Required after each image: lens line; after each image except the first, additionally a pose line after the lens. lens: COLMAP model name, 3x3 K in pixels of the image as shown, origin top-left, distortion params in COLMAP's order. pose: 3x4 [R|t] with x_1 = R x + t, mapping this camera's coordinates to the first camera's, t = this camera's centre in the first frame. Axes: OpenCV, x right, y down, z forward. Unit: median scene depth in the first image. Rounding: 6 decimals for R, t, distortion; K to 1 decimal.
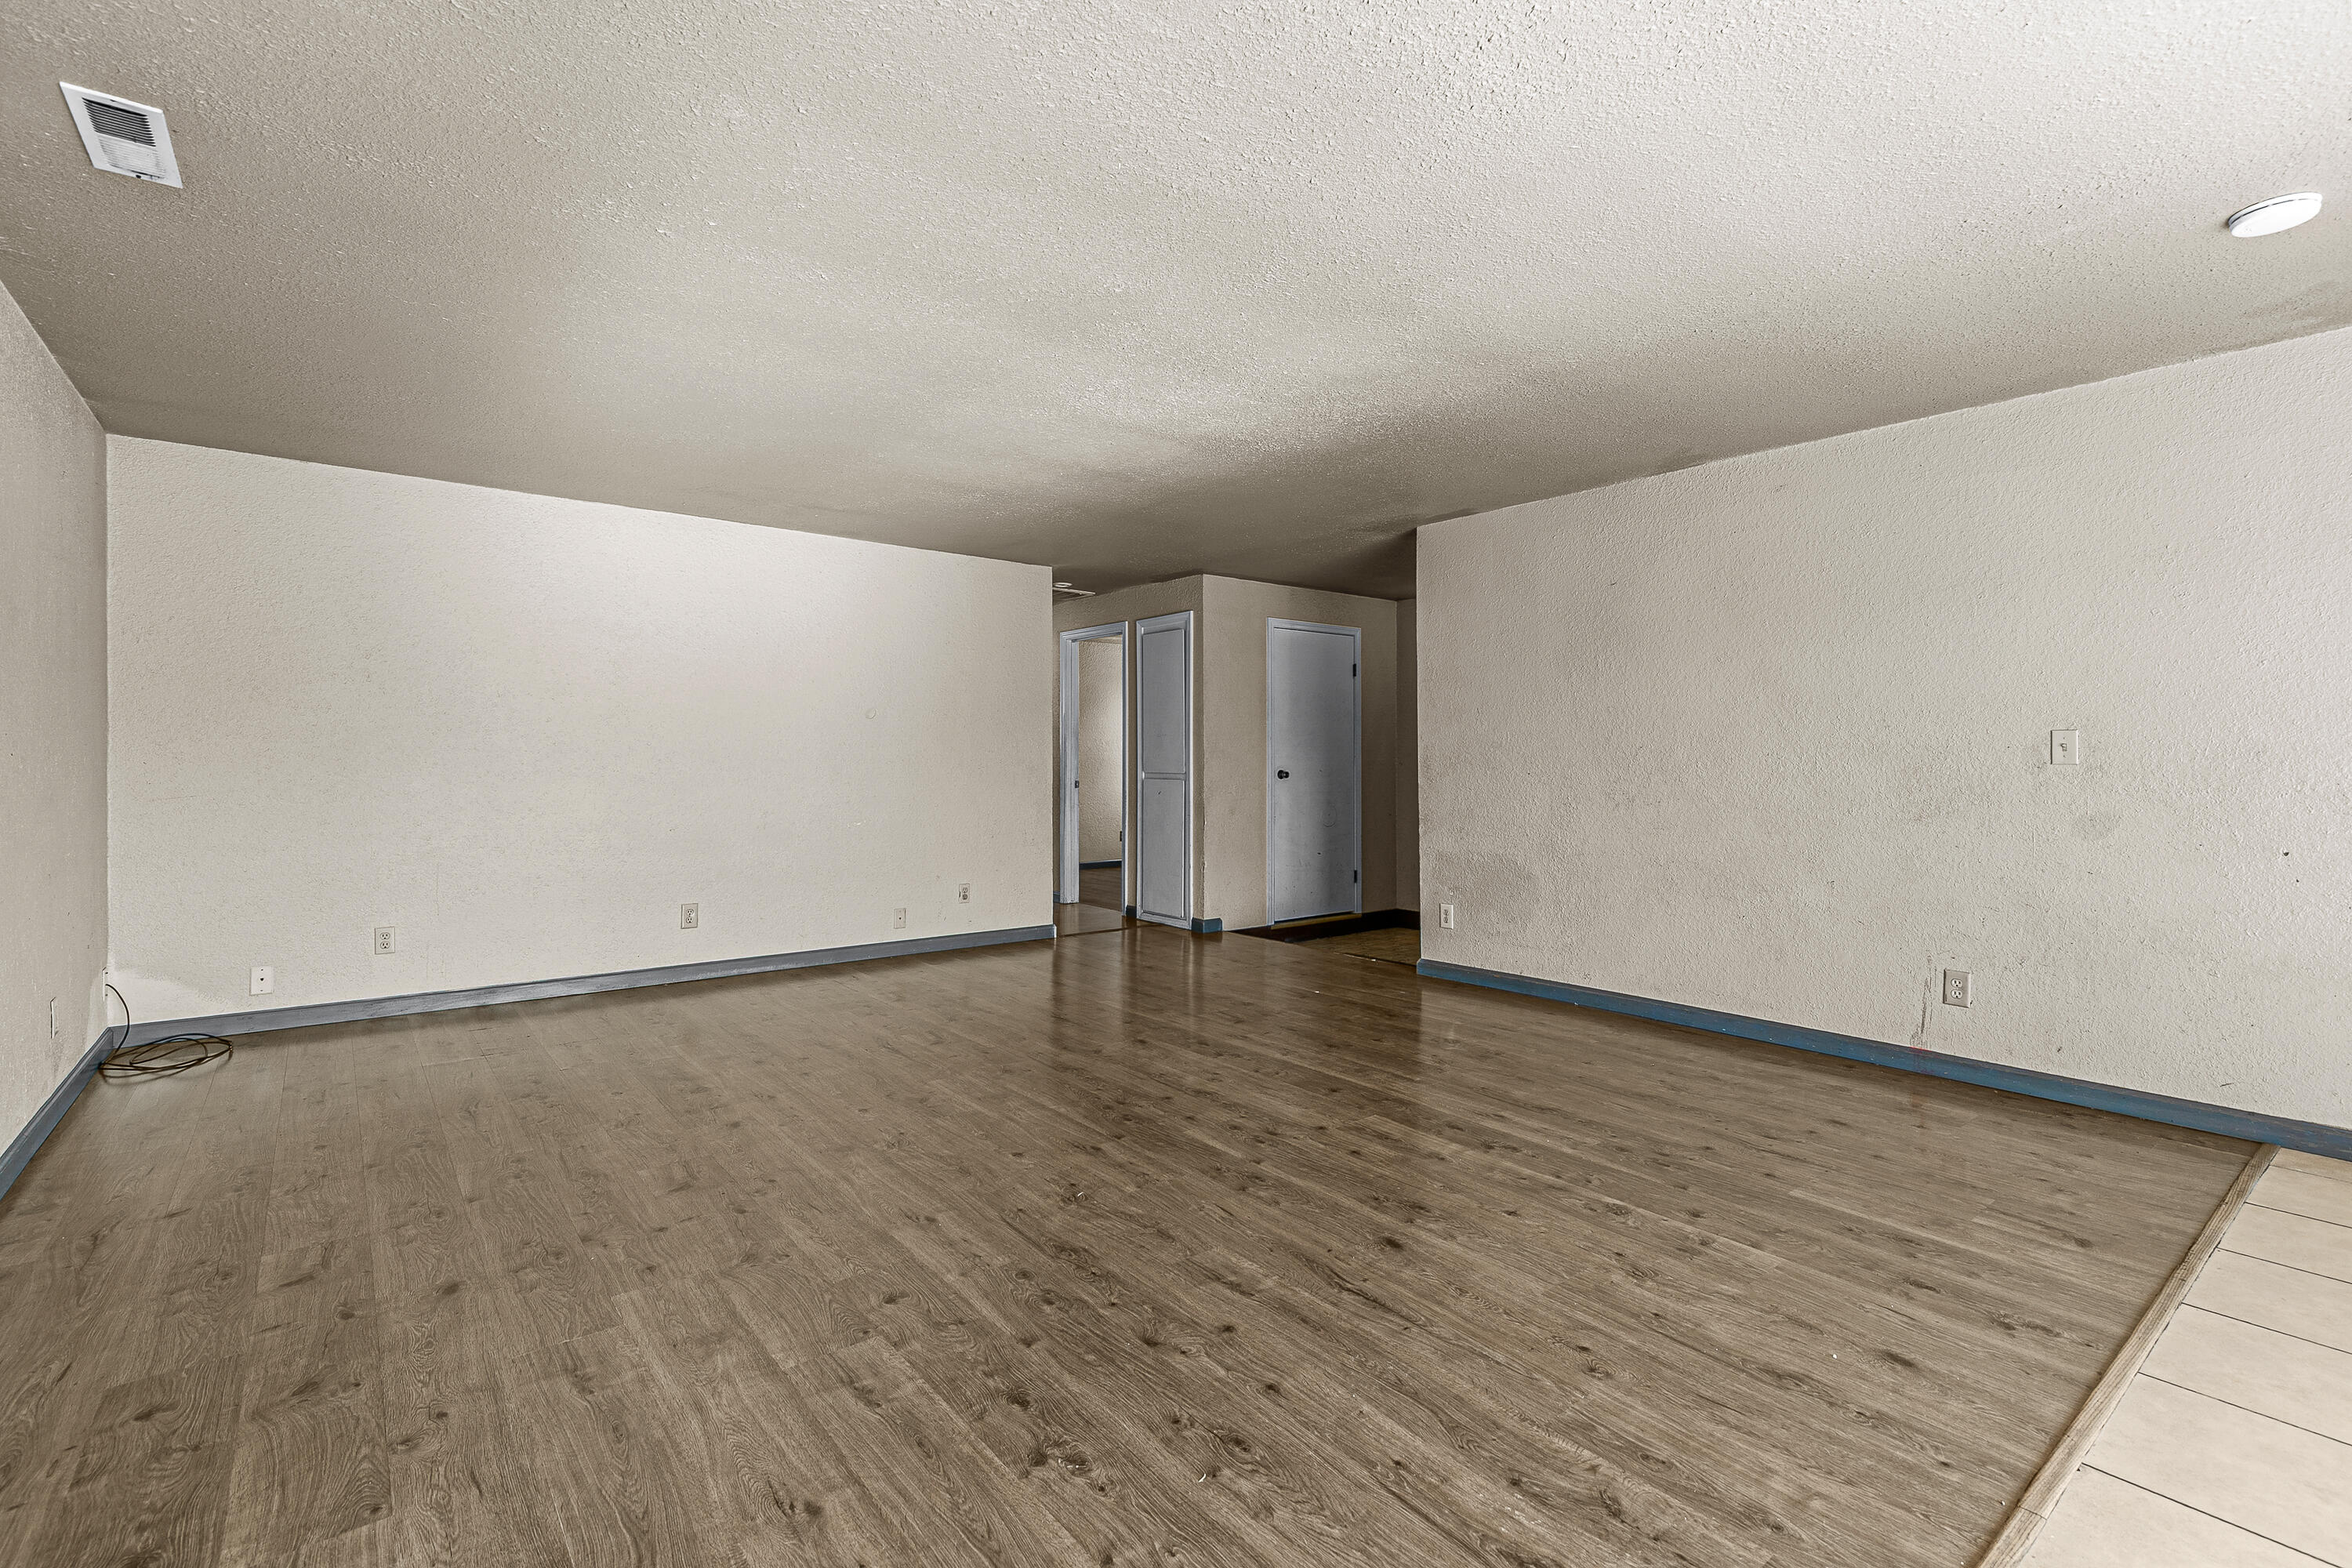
lens RADIAL K [[1080.2, 0, 1184.4], [0, 1080.2, 791.3], [0, 0, 1]] dist [0.009674, -0.000956]
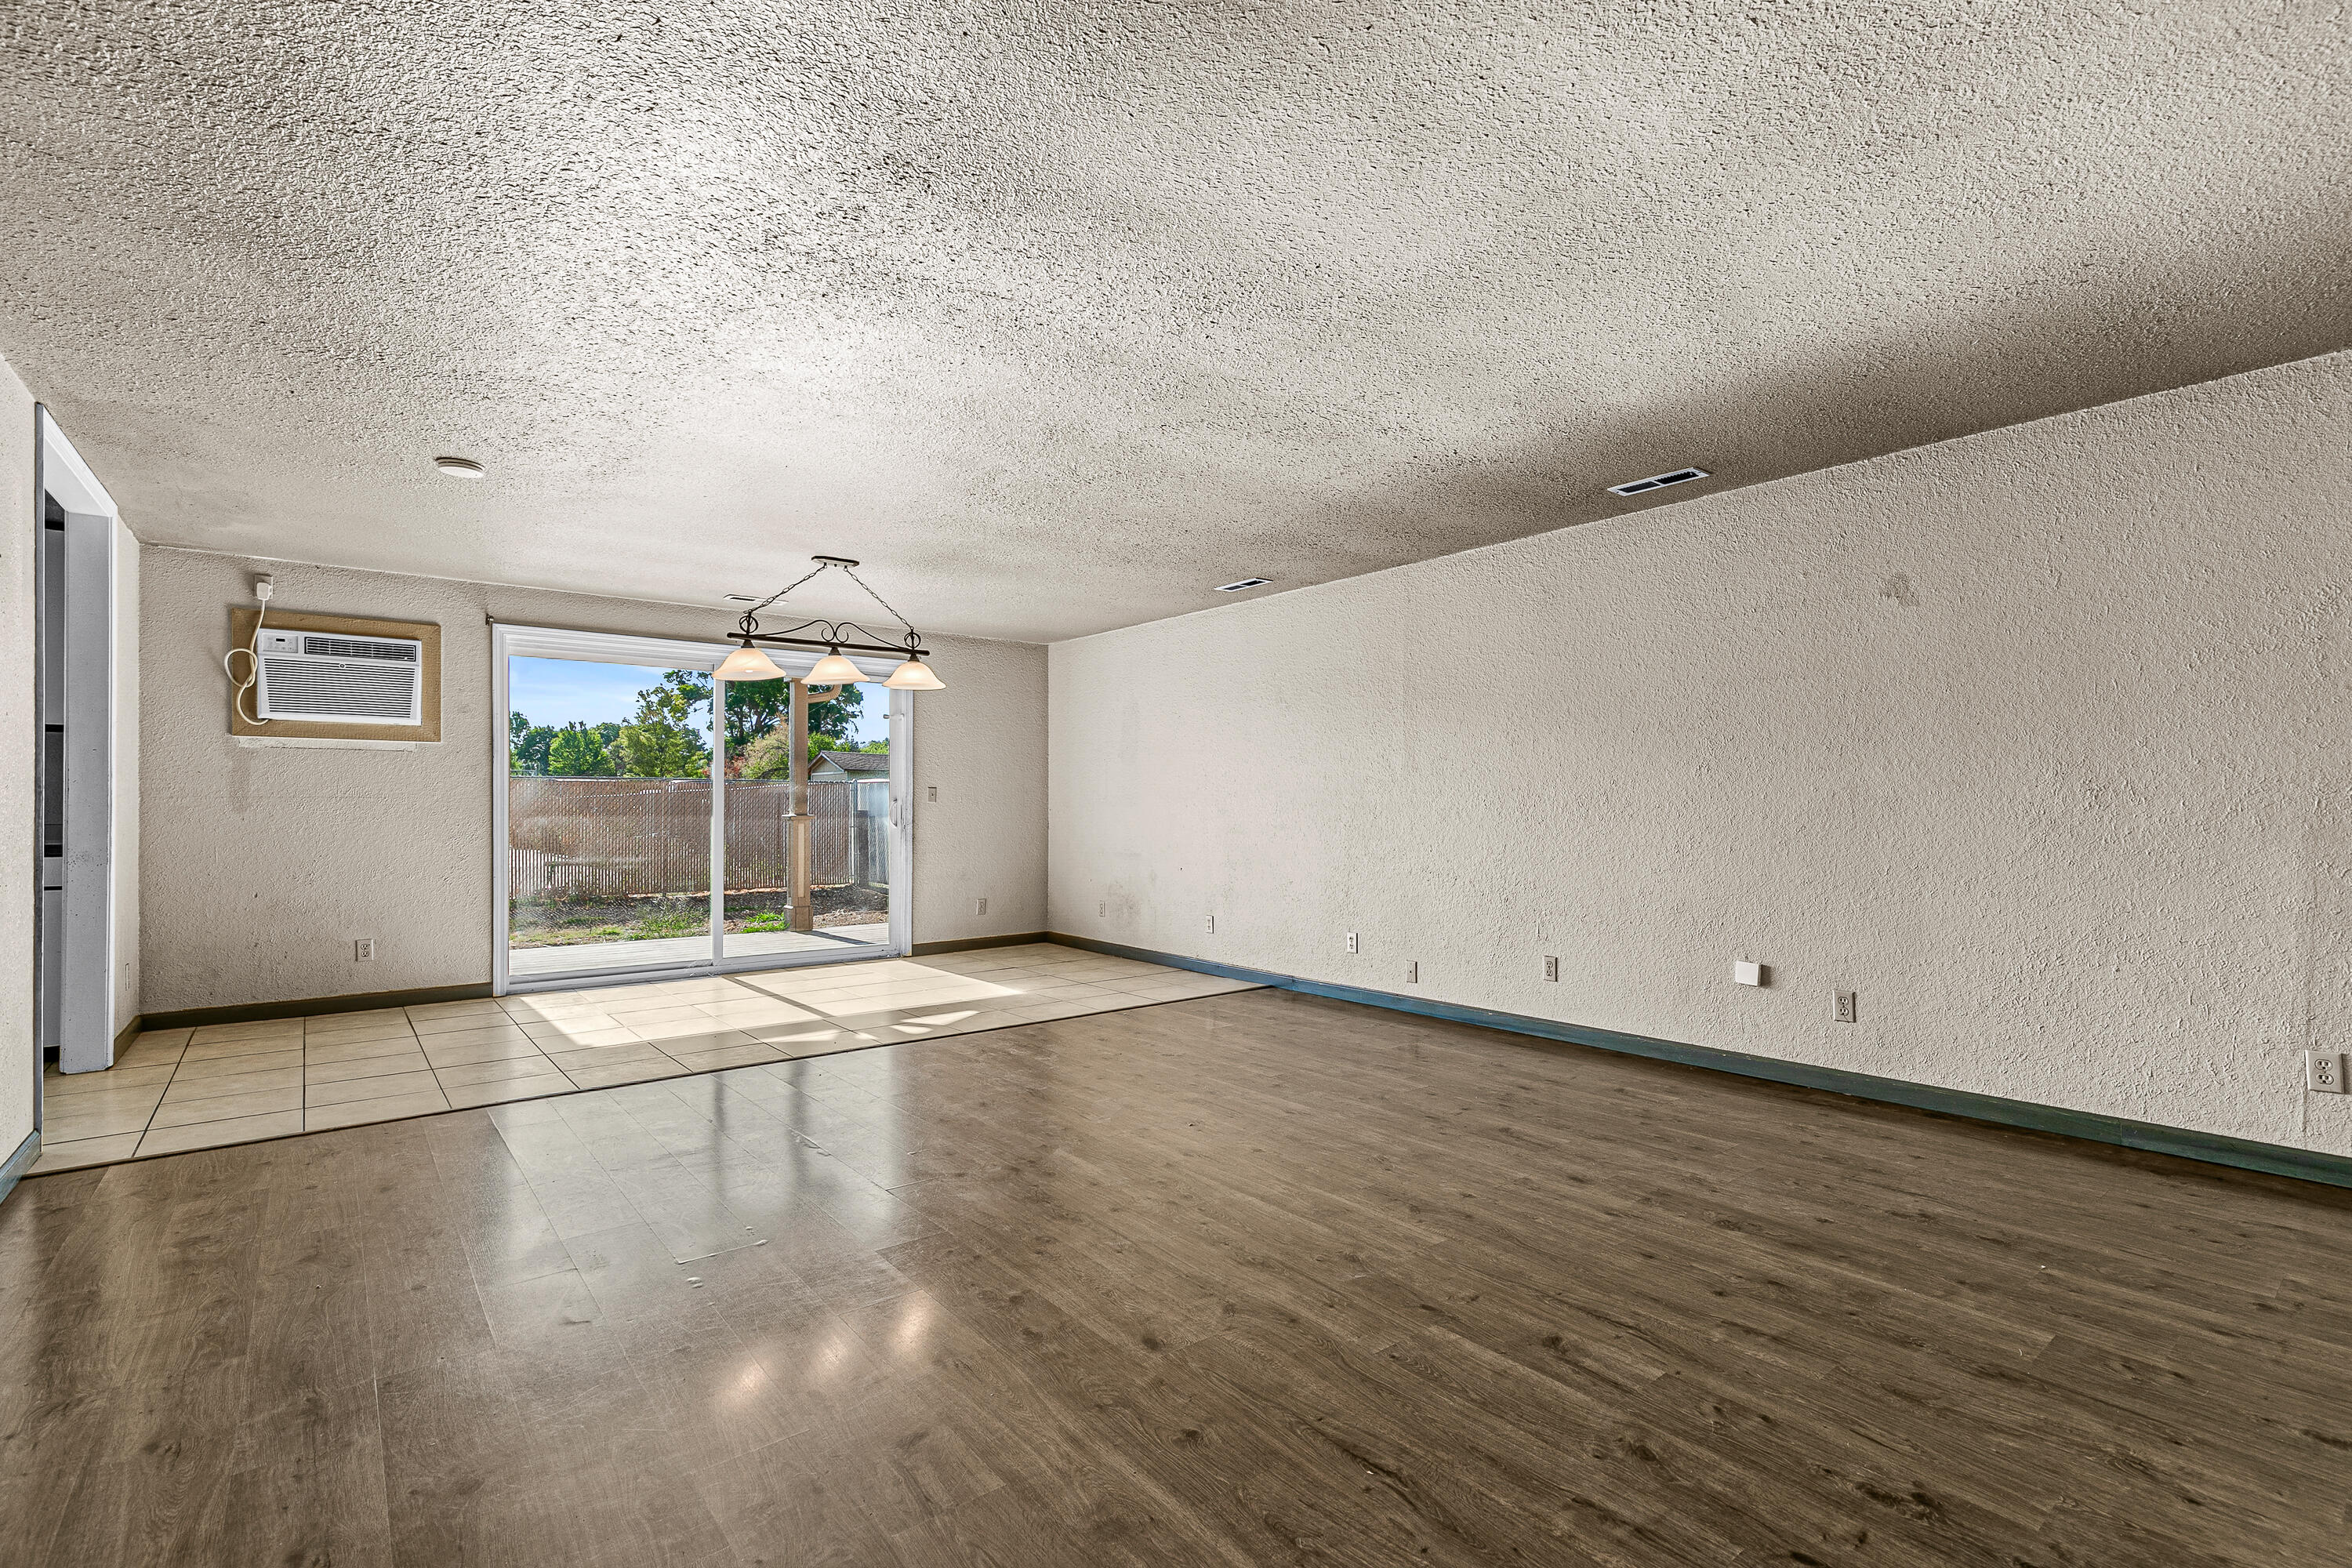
lens RADIAL K [[1080.2, 0, 1184.4], [0, 1080.2, 791.3], [0, 0, 1]] dist [0.009674, -0.000956]
pose [[-0.999962, -0.000790, -0.008664, -0.064746], [-0.000928, 0.999872, 0.015963, -0.045450], [0.008650, 0.015970, -0.999835, 1.960947]]
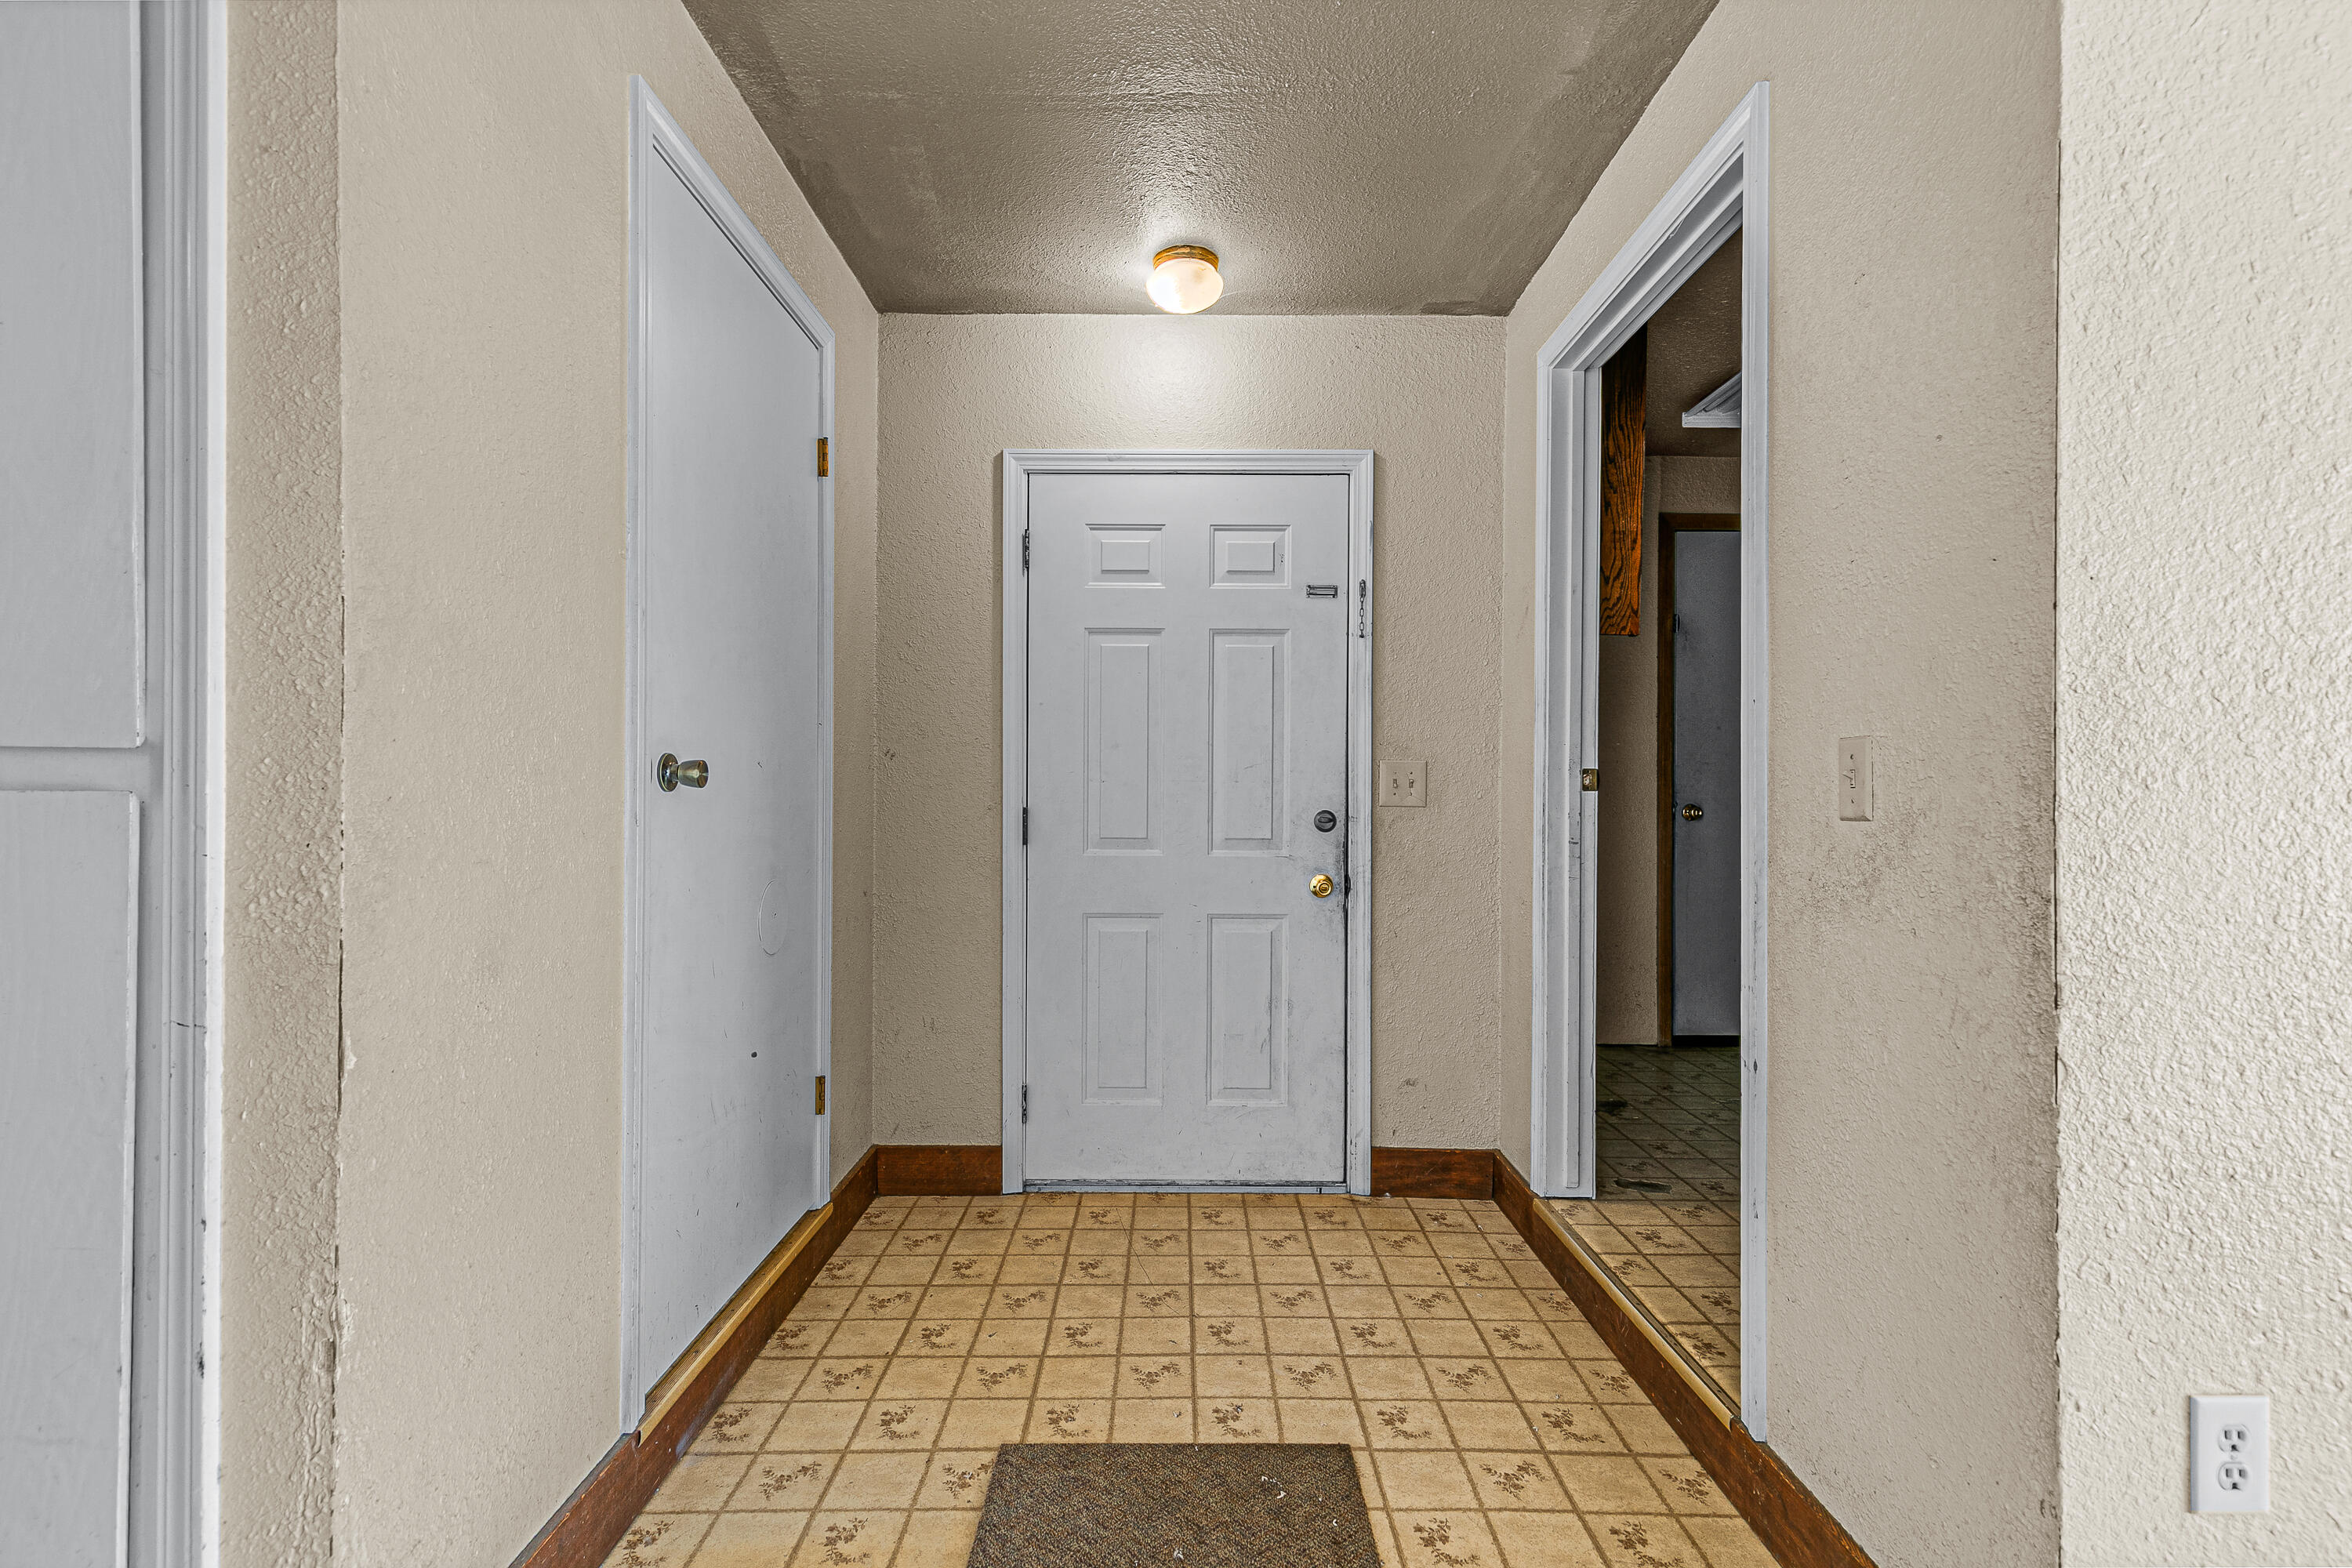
lens RADIAL K [[1080.2, 0, 1184.4], [0, 1080.2, 791.3], [0, 0, 1]] dist [0.009674, -0.000956]
pose [[0.616523, 0.003375, 0.787330, -0.037101], [0.016031, 0.999730, -0.016839, -0.007217], [-0.787174, 0.023004, 0.616302, 0.990660]]
